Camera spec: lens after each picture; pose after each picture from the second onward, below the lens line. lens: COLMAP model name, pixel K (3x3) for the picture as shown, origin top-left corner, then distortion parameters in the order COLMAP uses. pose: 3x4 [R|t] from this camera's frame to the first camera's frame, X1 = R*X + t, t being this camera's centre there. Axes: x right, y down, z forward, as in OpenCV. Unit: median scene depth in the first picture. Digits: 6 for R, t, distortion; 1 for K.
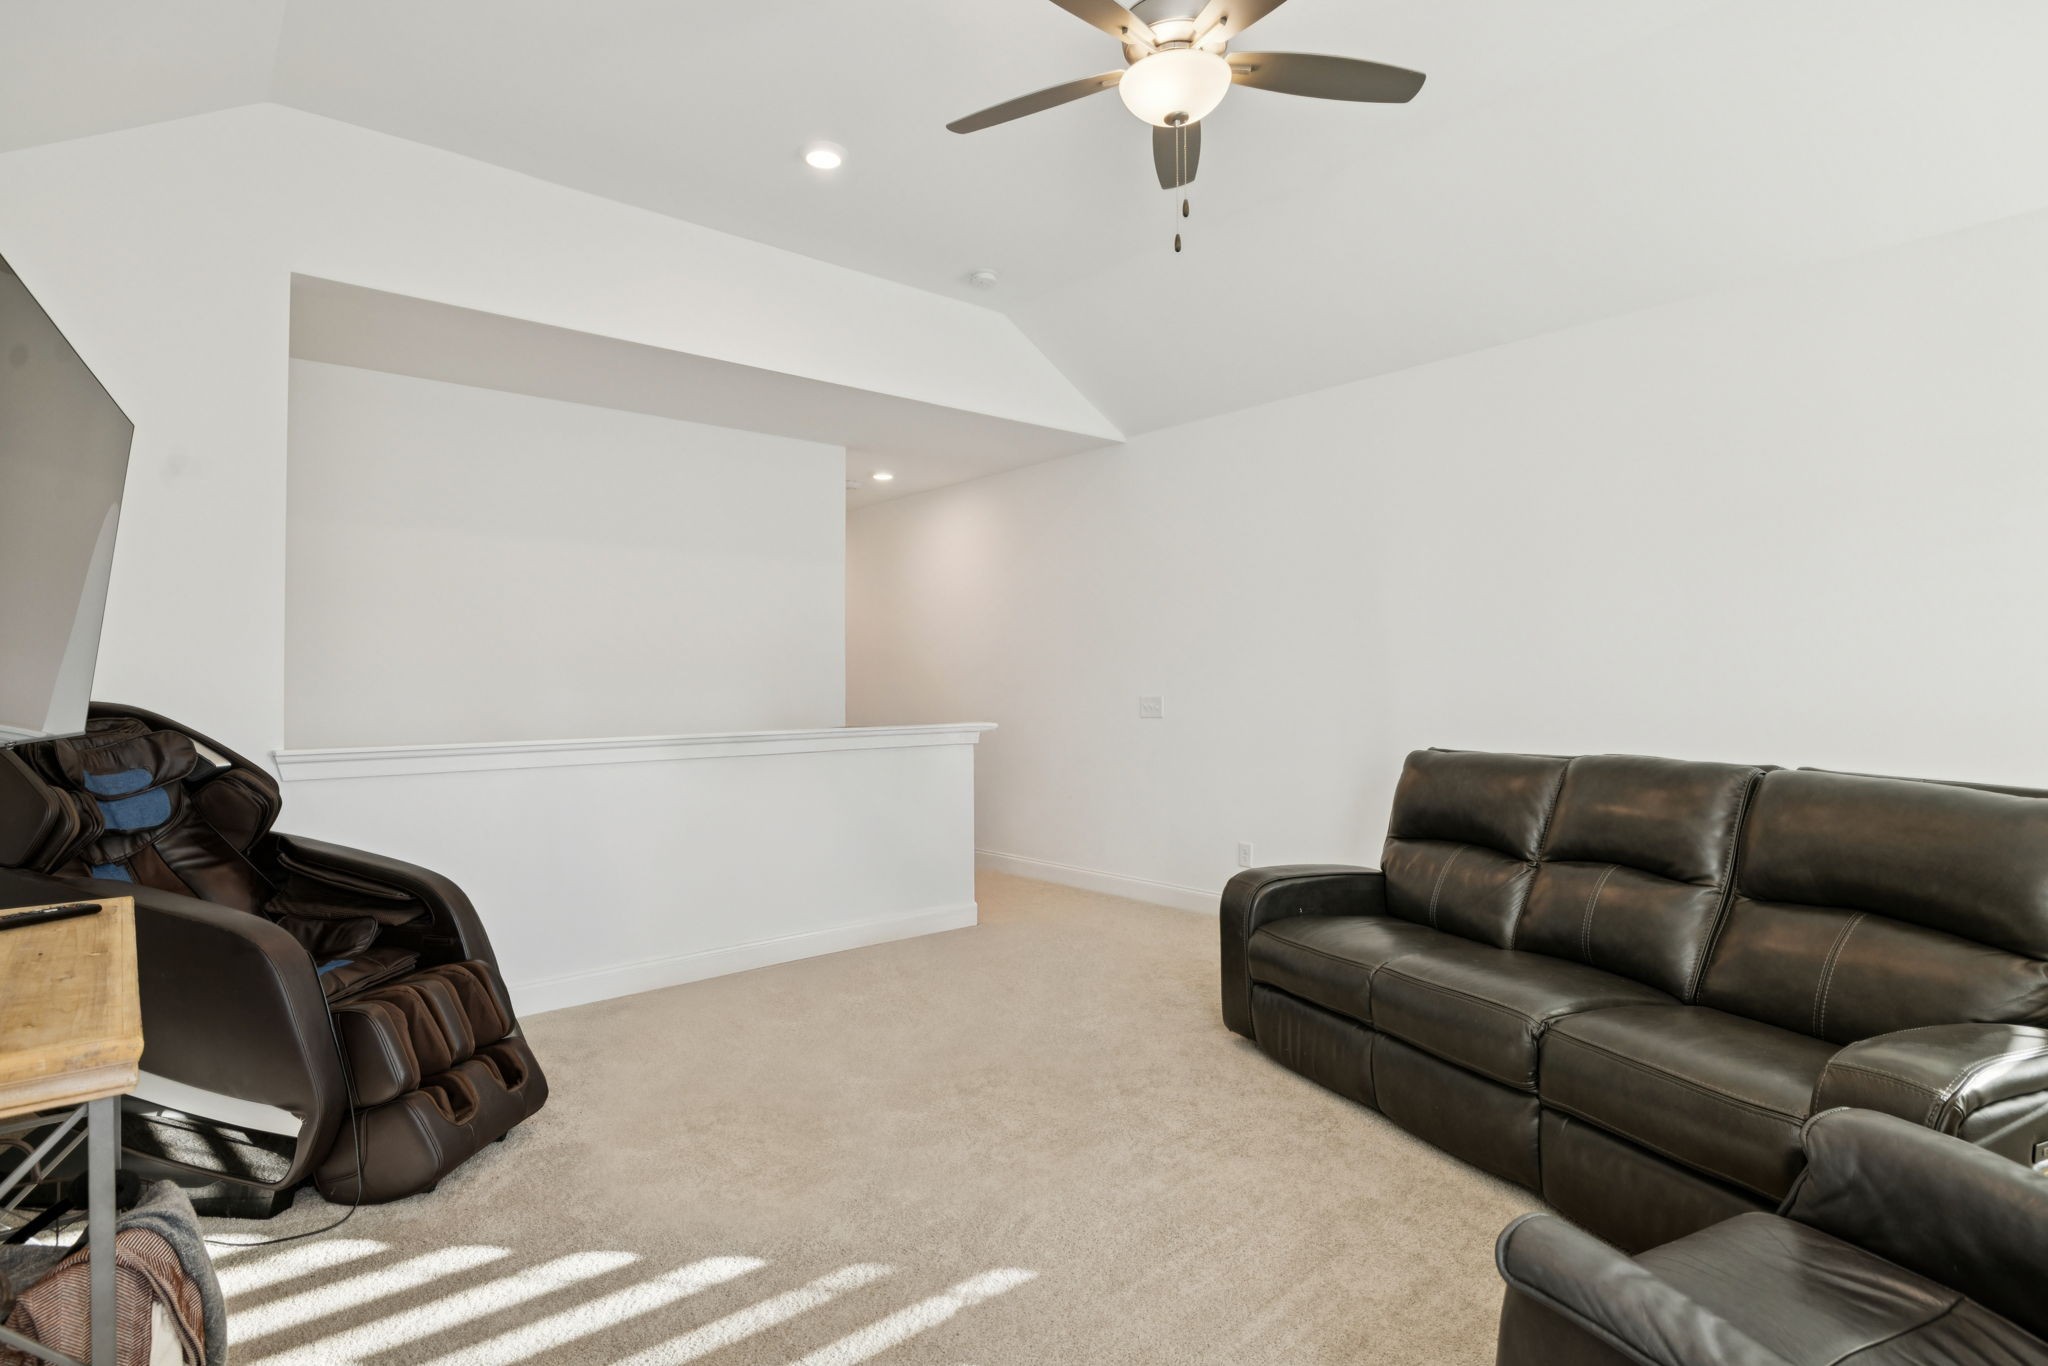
lens RADIAL K [[1000.3, 0, 1024.0], [0, 1000.3, 683.0], [0, 0, 1]] dist [-0.000767, 0.000547]
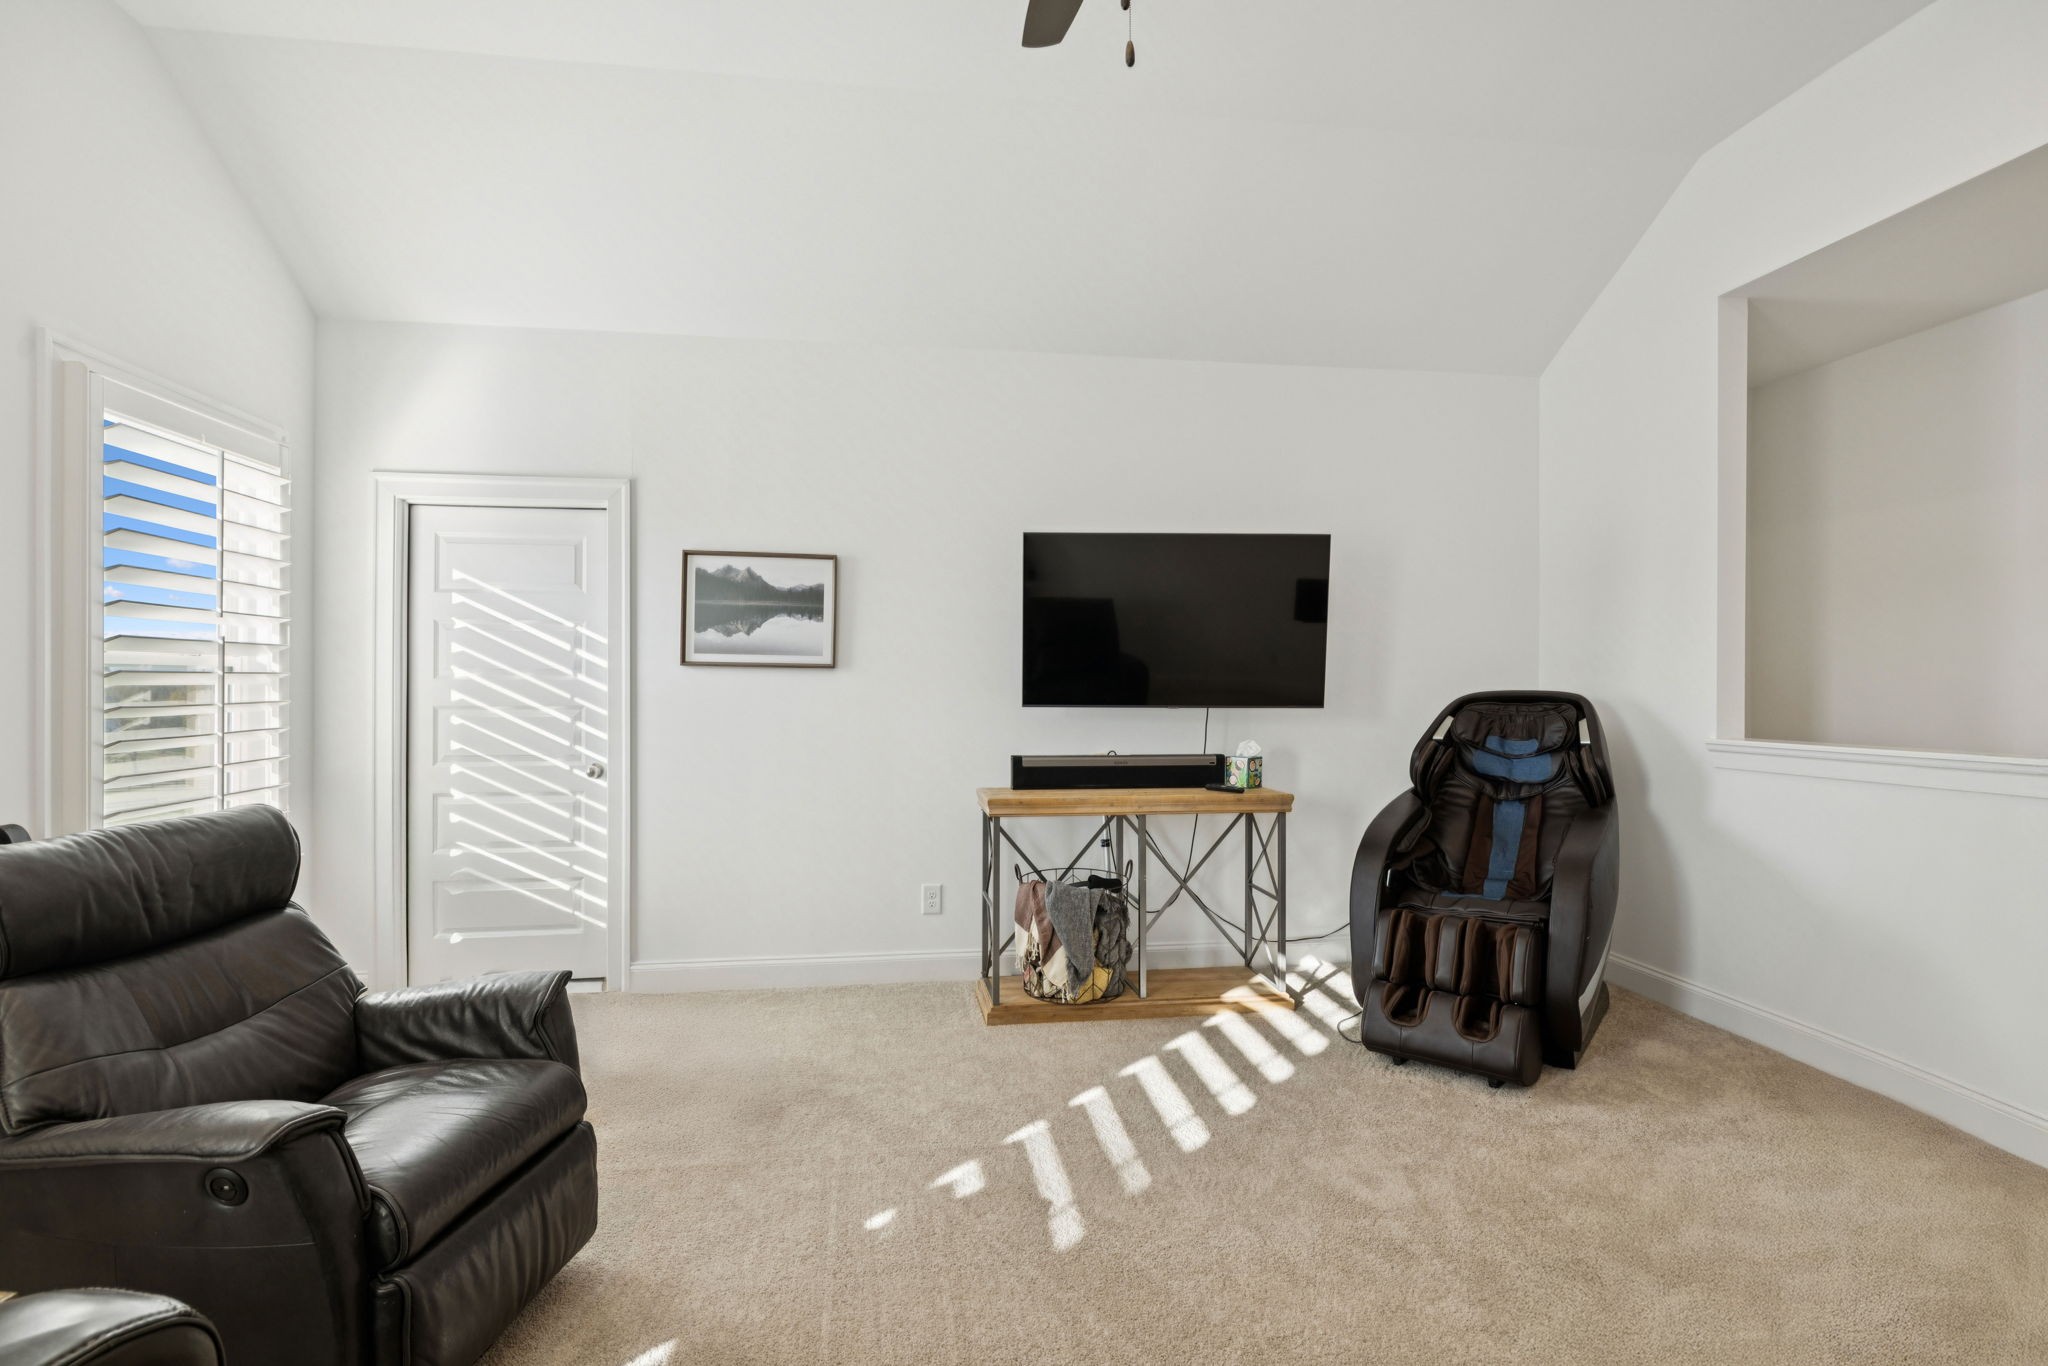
lens RADIAL K [[1000.3, 0, 1024.0], [0, 1000.3, 683.0], [0, 0, 1]] dist [-0.000767, 0.000547]
pose [[-0.546473, 0.004295, -0.837465, 0.706218], [0.000451, 0.999988, 0.004834, 0.000106], [0.837476, 0.002264, -0.546469, 1.214115]]
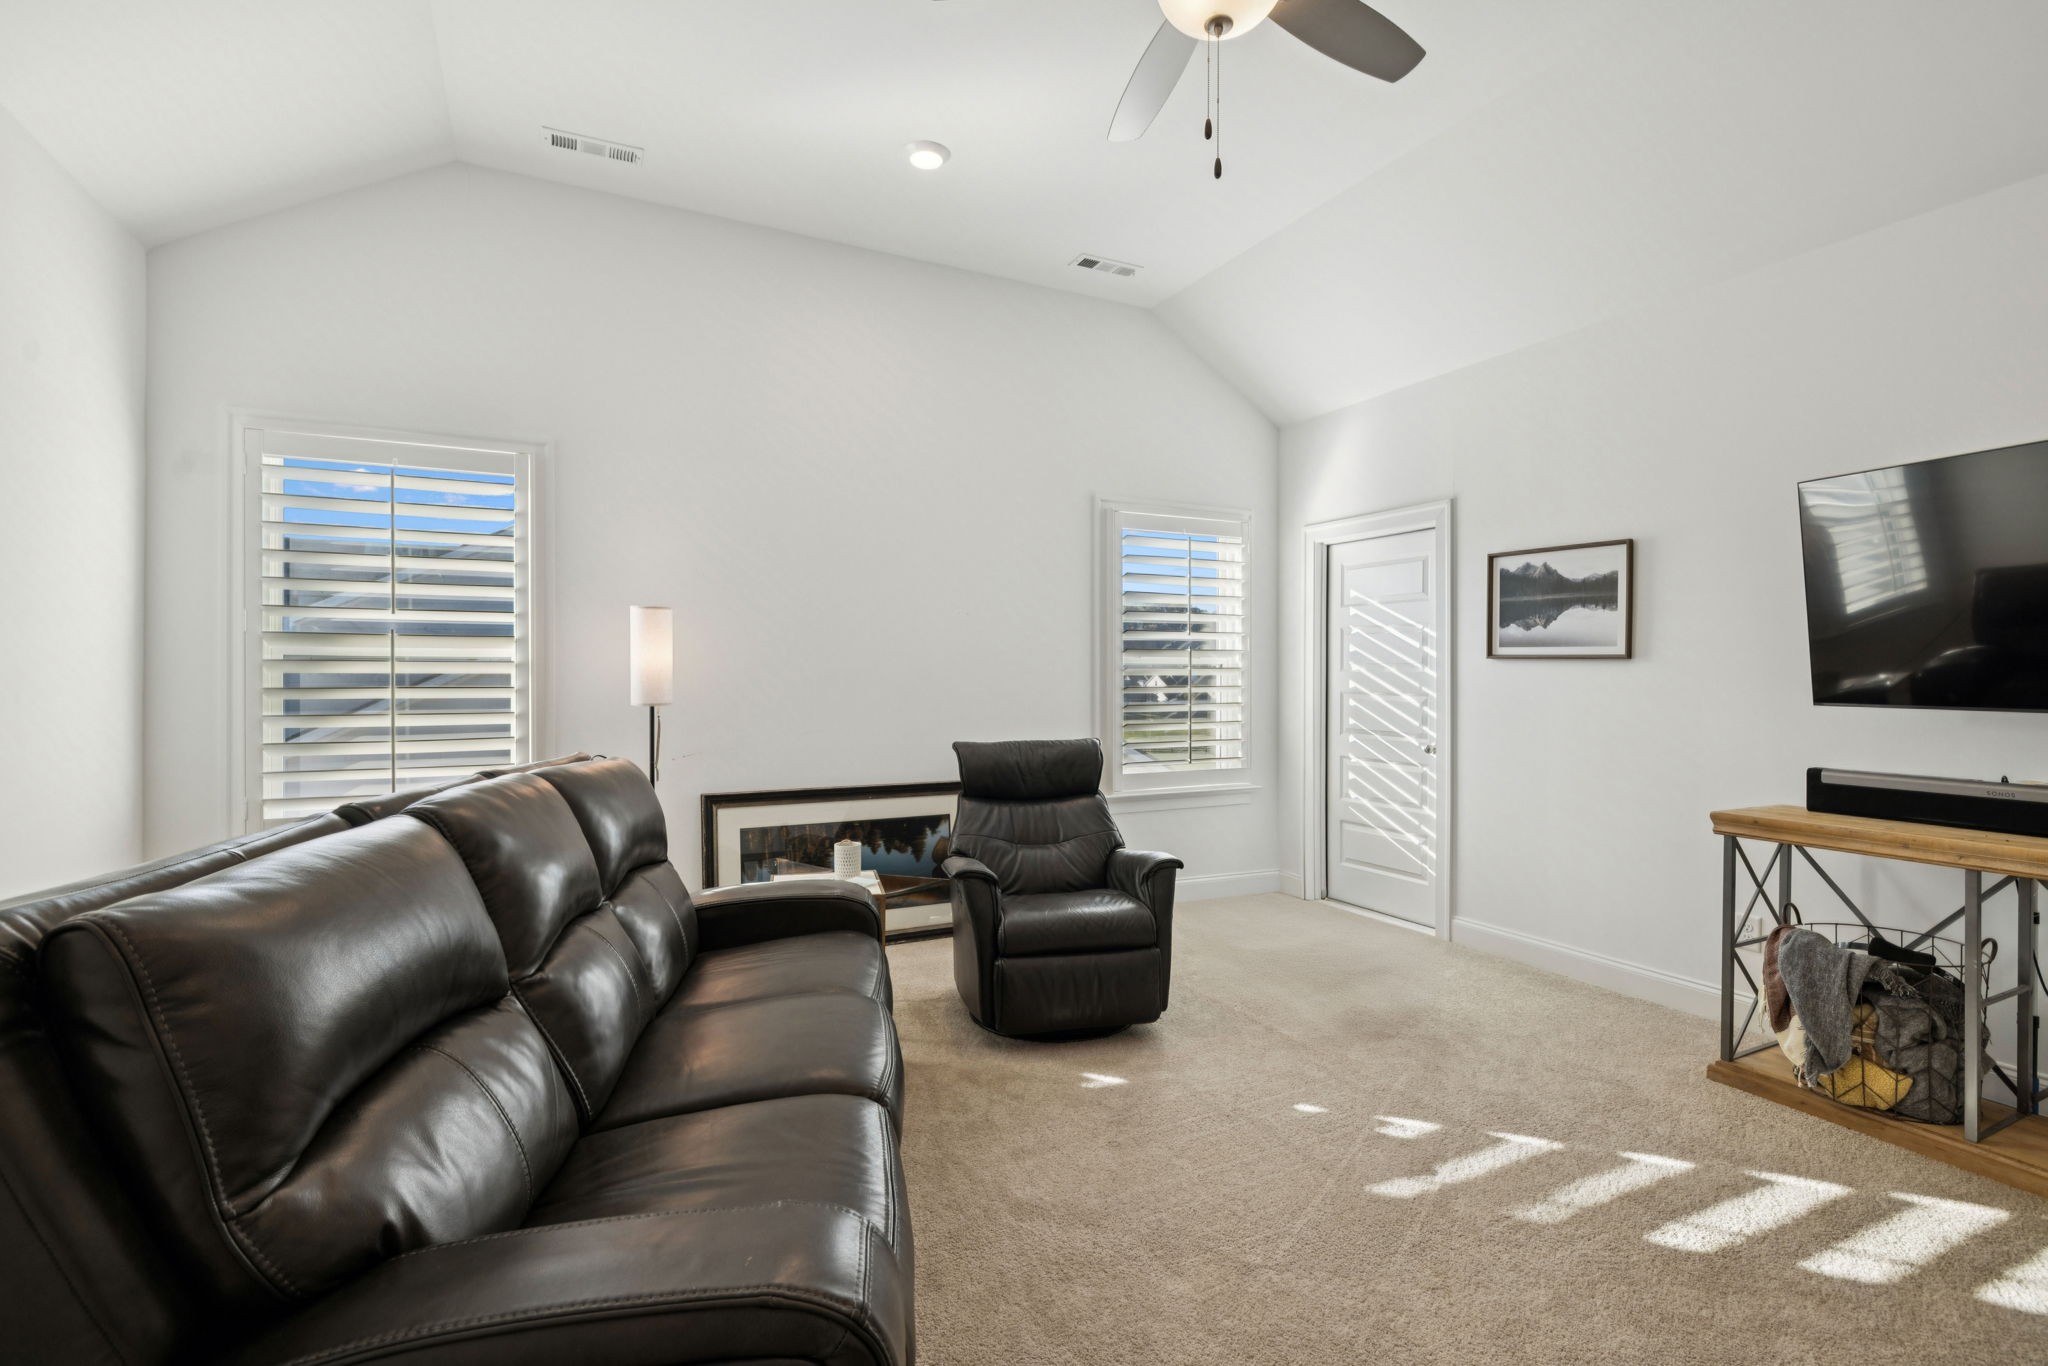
lens RADIAL K [[1000.3, 0, 1024.0], [0, 1000.3, 683.0], [0, 0, 1]] dist [-0.000767, 0.000547]
pose [[-0.958931, -0.000857, 0.283638, 0.048032], [0.001473, 0.999967, 0.008002, 0.006384], [-0.283635, 0.008091, -0.958898, 1.735949]]
